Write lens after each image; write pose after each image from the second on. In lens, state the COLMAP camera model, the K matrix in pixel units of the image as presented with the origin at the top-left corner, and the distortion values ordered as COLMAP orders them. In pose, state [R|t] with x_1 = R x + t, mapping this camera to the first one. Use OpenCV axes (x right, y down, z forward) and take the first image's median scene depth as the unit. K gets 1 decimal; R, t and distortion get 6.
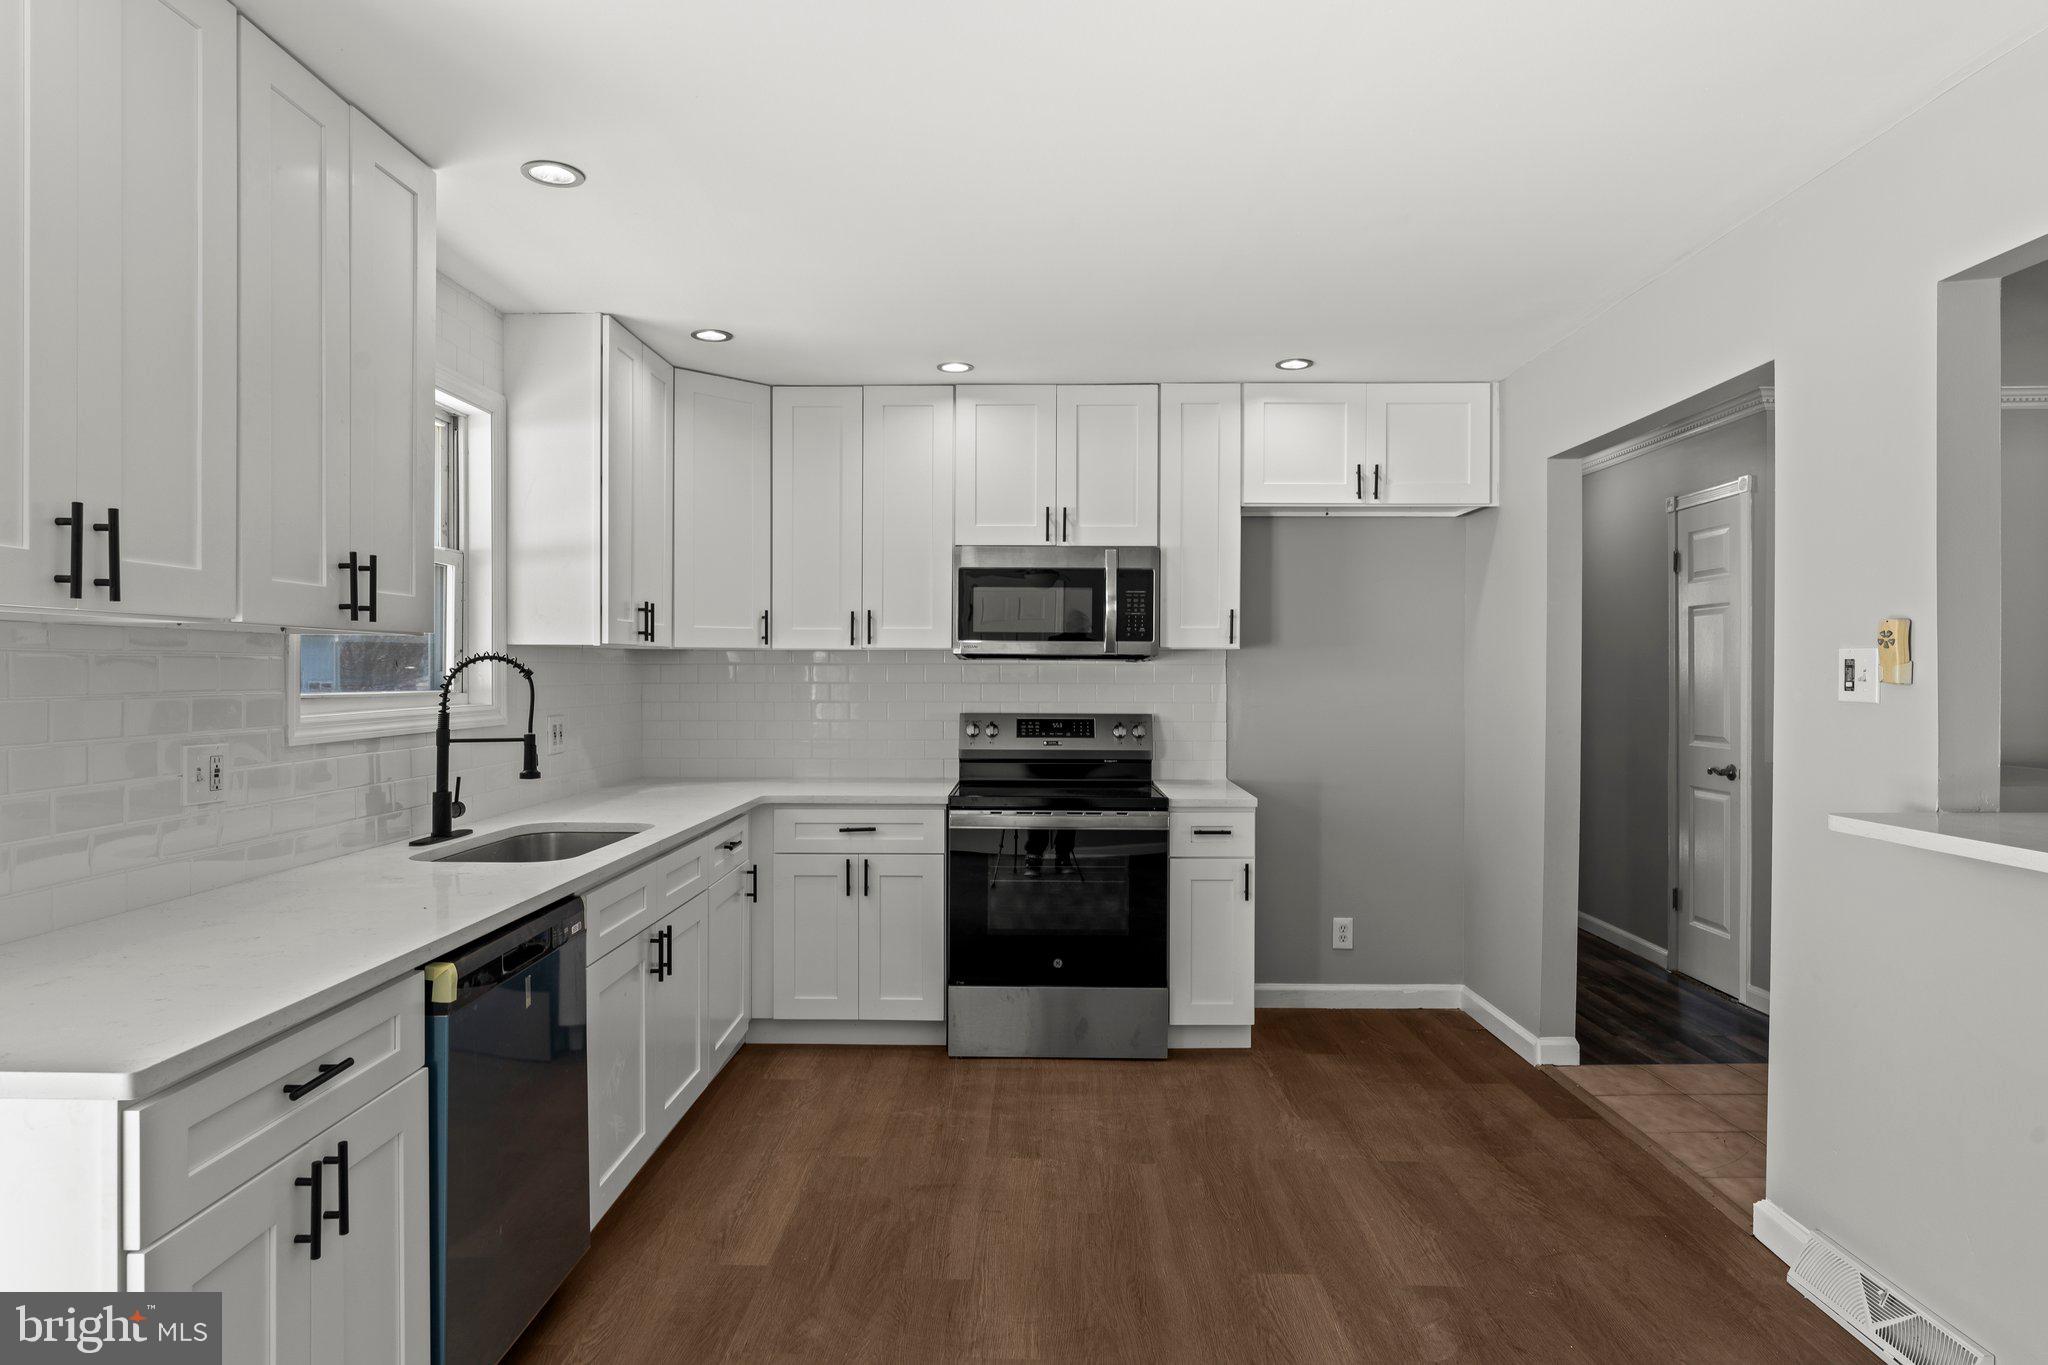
lens RADIAL K [[1174.9, 0, 993.2], [0, 1174.9, 672.5], [0, 0, 1]] dist [-0.002370, 0.003401]
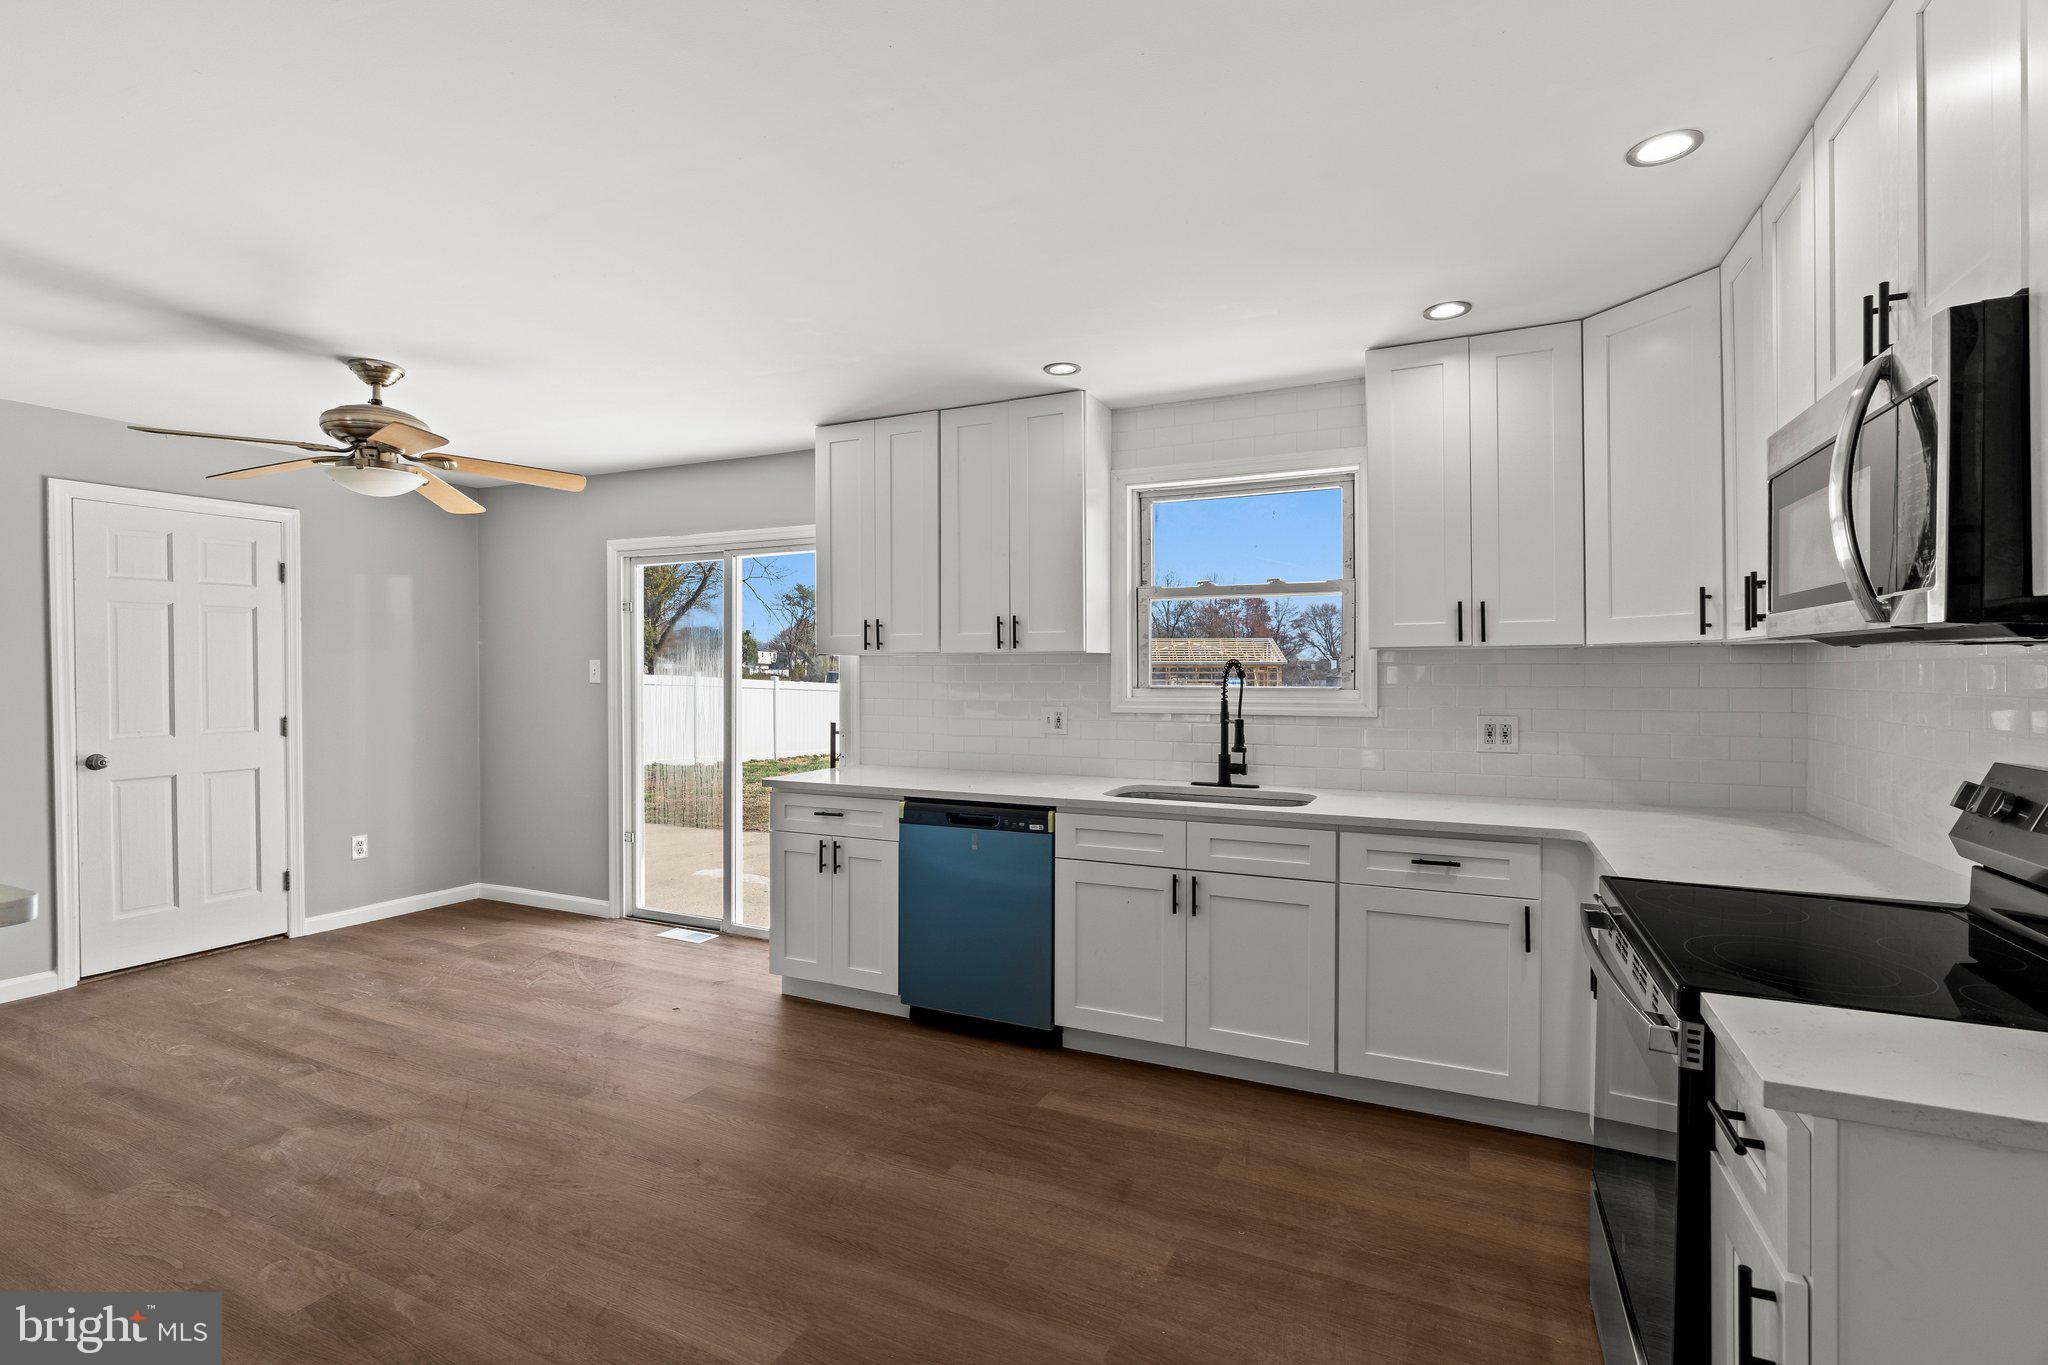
lens RADIAL K [[906.7, 0, 1019.9], [0, 906.7, 679.4], [0, 0, 1]] dist [-0.008151, 0.001154]
pose [[-0.383521, 0.005087, -0.923518, 0.508386], [-0.002842, 0.999974, 0.006688, 0.001011], [0.923528, 0.005190, -0.383497, 0.895421]]
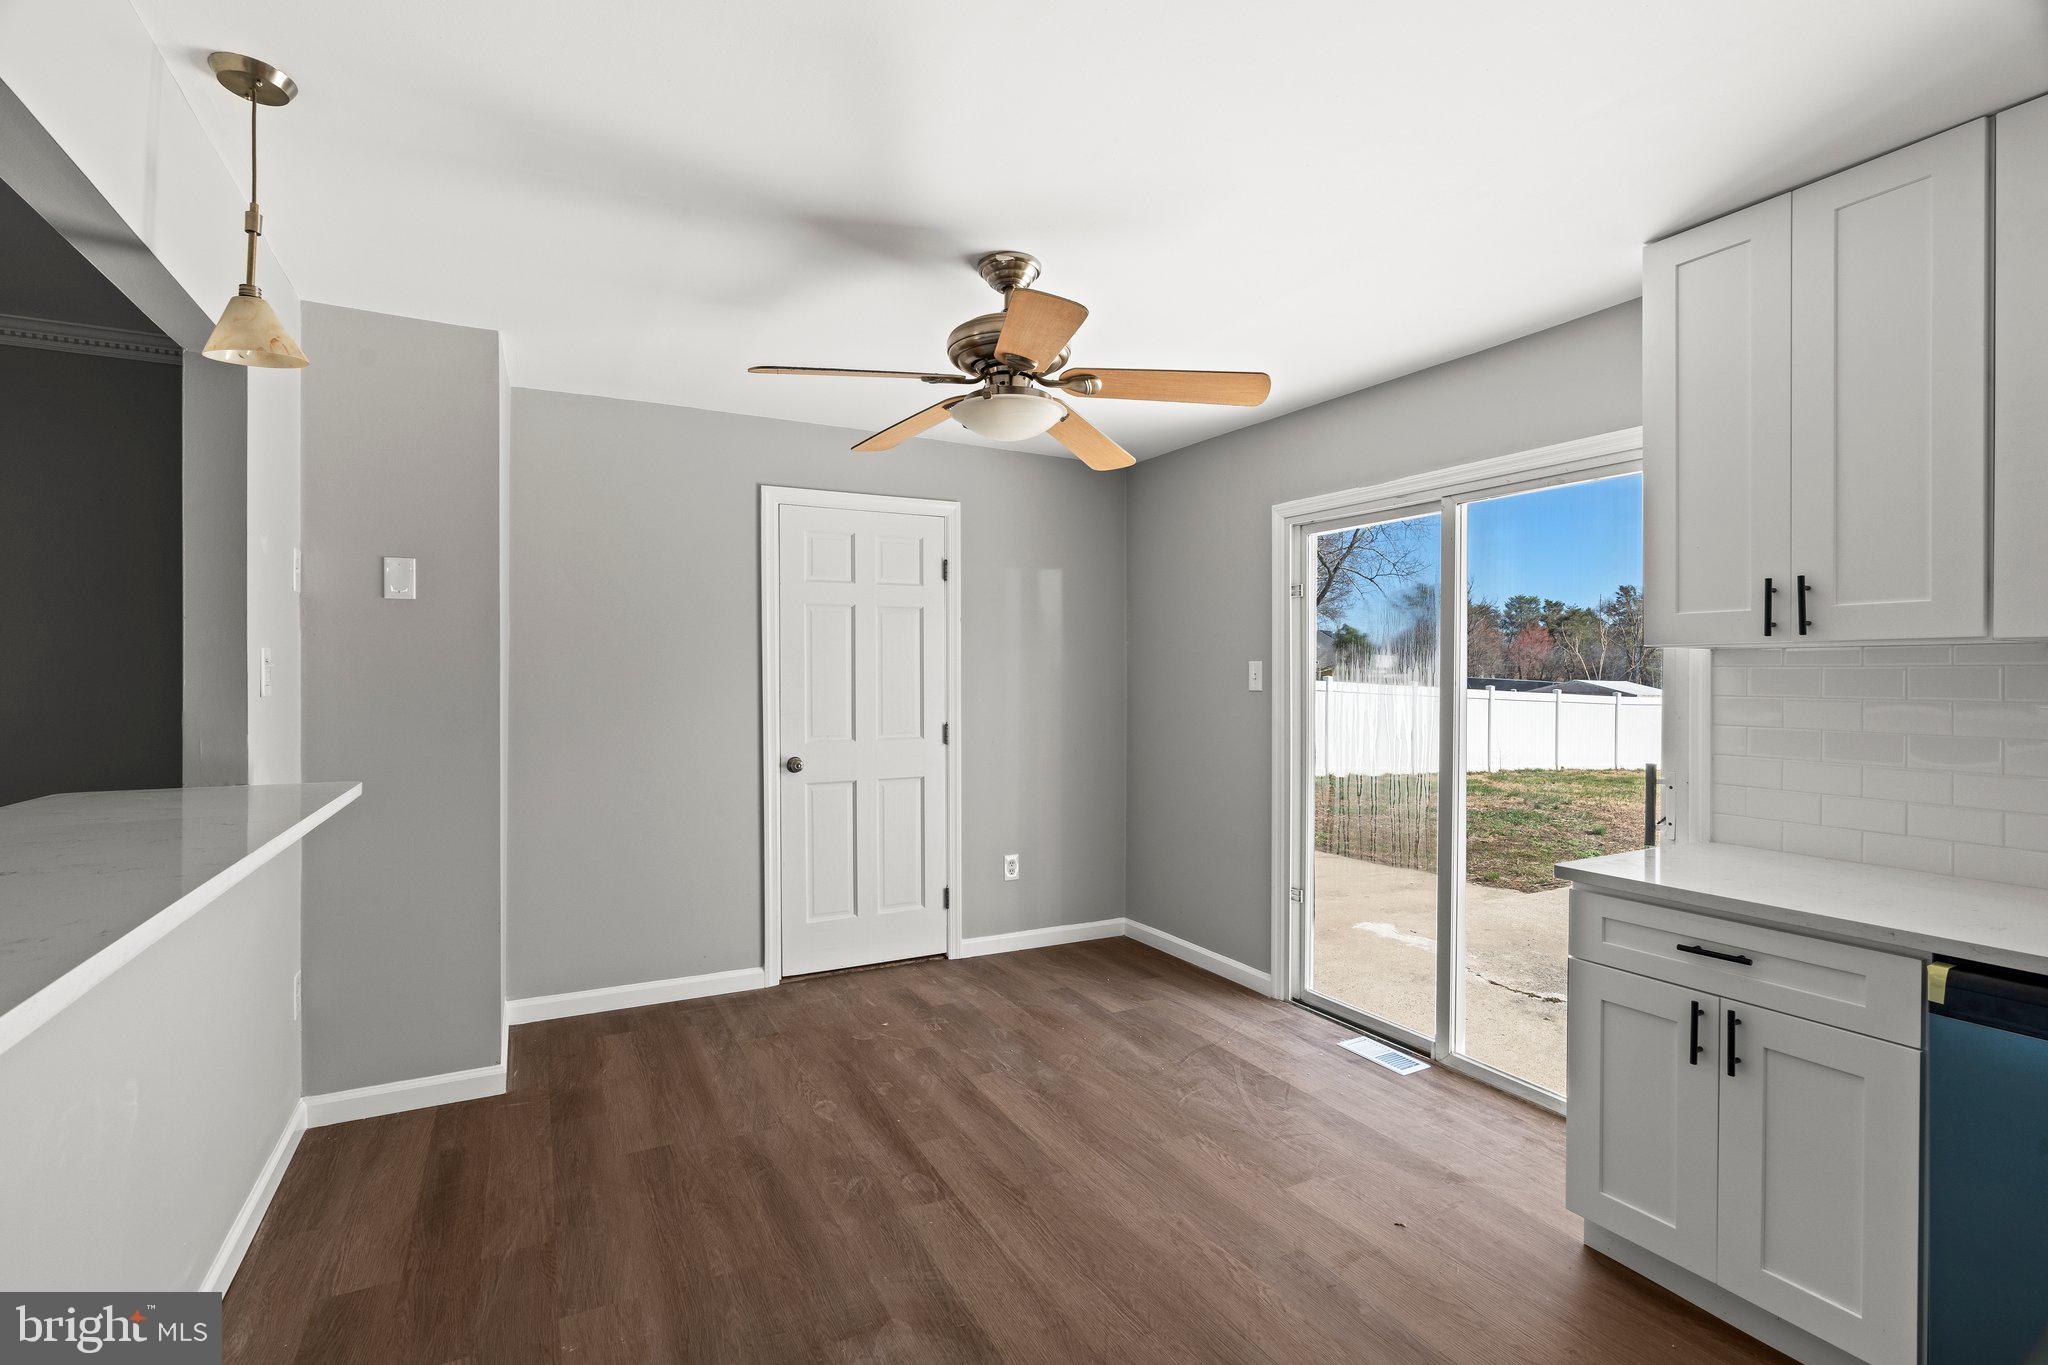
lens RADIAL K [[889.0, 0, 1024.6], [0, 889.0, 679.7], [0, 0, 1]] dist [-0.000095, 0.000093]
pose [[-0.865251, -0.002381, -0.501333, 0.299986], [-0.005846, 0.999969, 0.005340, 0.000627], [0.501304, 0.007551, -0.865238, 0.613105]]
